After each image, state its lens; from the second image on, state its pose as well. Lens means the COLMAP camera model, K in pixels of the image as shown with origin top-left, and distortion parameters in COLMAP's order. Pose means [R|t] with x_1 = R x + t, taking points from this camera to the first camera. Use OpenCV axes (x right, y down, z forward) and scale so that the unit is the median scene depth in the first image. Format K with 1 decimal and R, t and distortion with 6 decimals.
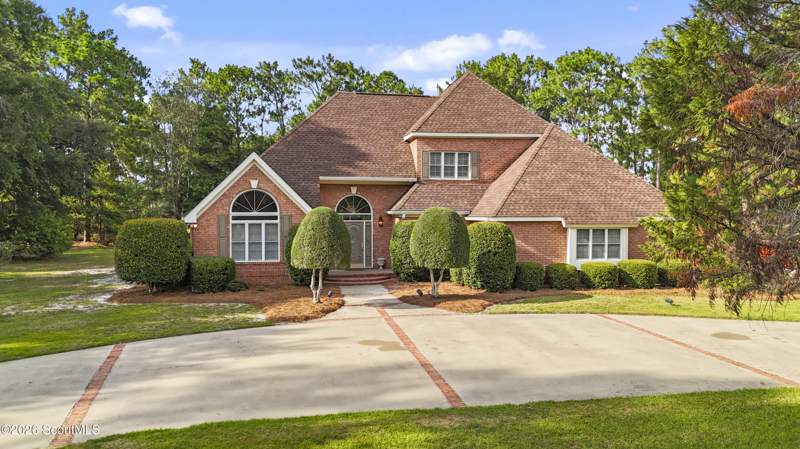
lens RADIAL K [[589.8, 0, 400.0], [0, 589.8, 224.5], [0, 0, 1]] dist [0.098412, -0.117304]
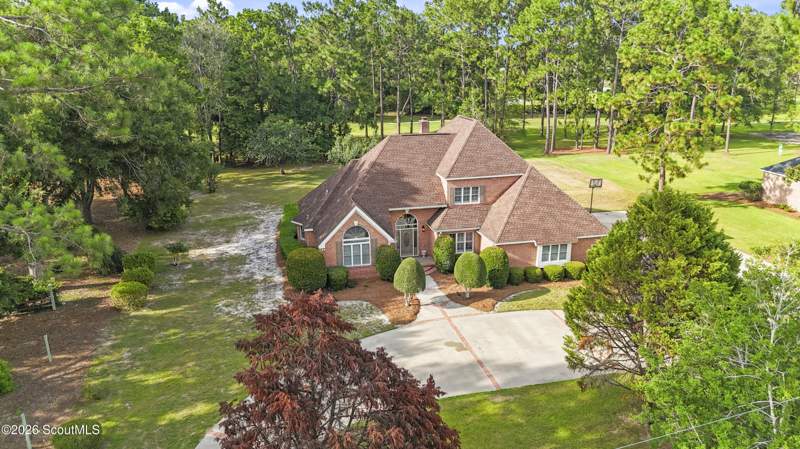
lens RADIAL K [[591.6, 0, 400.0], [0, 591.6, 224.5], [0, 0, 1]] dist [0.138898, -0.000136]
pose [[0.998193, -0.025993, 0.054180, -0.209304], [0.011167, 0.966142, 0.257768, -0.493148], [-0.059046, -0.256697, 0.964686, -0.634347]]
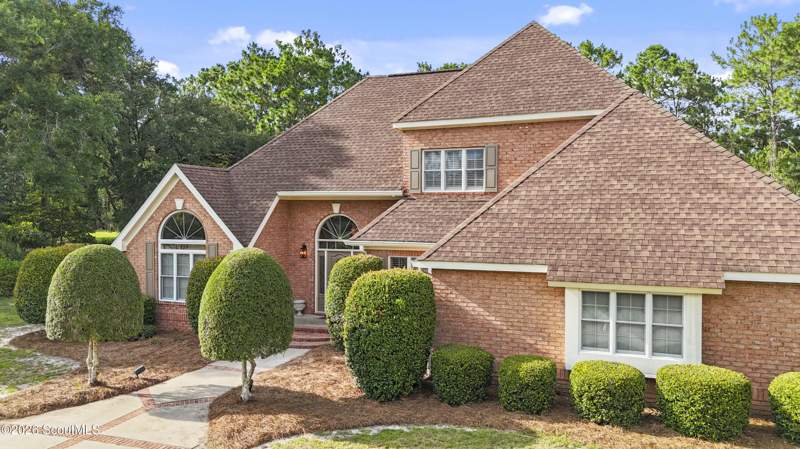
lens RADIAL K [[589.8, 0, 400.0], [0, 589.8, 224.5], [0, 0, 1]] dist [0.098412, -0.117304]
pose [[0.856747, 0.012858, -0.515577, 0.412203], [-0.012915, 0.999911, 0.003476, -0.046889], [0.515576, 0.003681, 0.856836, 0.463795]]
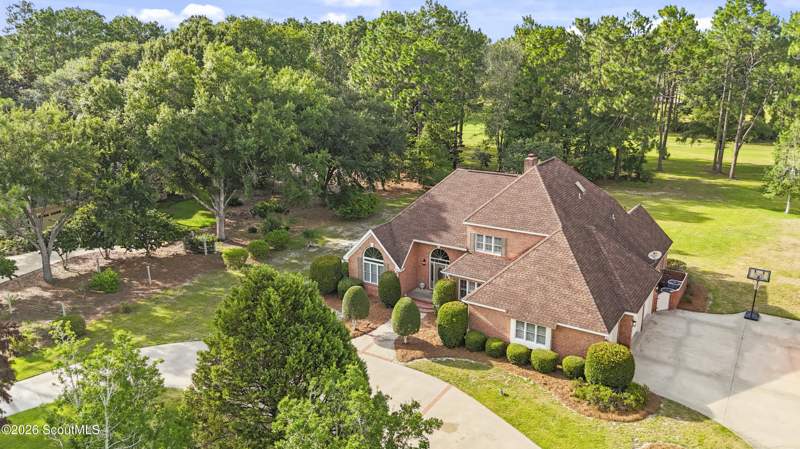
lens RADIAL K [[589.8, 0, 400.0], [0, 589.8, 224.5], [0, 0, 1]] dist [0.098412, -0.117304]
pose [[0.731701, 0.182679, -0.656690, 0.996119], [-0.004182, 0.964603, 0.263674, -0.603854], [0.681613, -0.190184, 0.706565, -0.219632]]
